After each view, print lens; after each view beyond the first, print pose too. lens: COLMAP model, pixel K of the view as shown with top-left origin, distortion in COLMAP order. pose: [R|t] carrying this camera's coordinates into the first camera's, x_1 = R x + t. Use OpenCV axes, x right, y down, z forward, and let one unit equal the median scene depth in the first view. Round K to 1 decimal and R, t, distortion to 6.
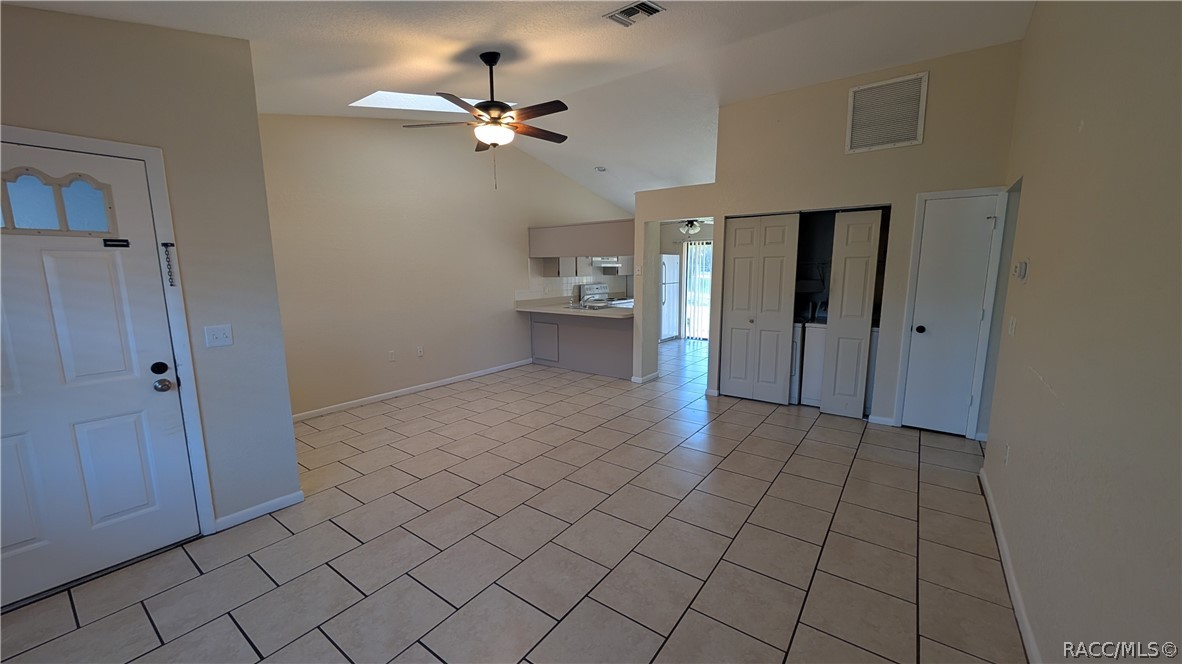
lens RADIAL K [[445.2, 0, 585.4], [0, 445.2, 335.7], [0, 0, 1]] dist [0.000392, 0.000013]
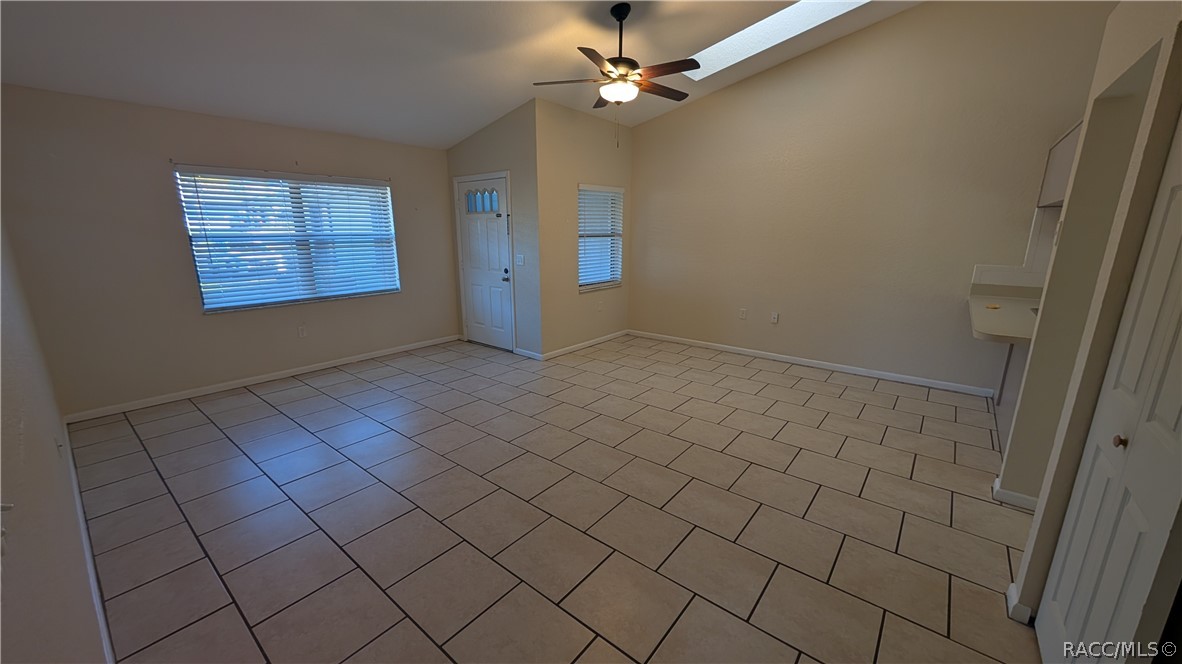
lens RADIAL K [[445.2, 0, 585.4], [0, 445.2, 335.7], [0, 0, 1]] dist [0.000392, 0.000013]
pose [[-0.043200, 0.240226, -0.969755, 0.791171], [-0.150891, 0.957958, 0.244025, -0.136780], [0.987606, 0.156869, -0.005136, 0.882971]]
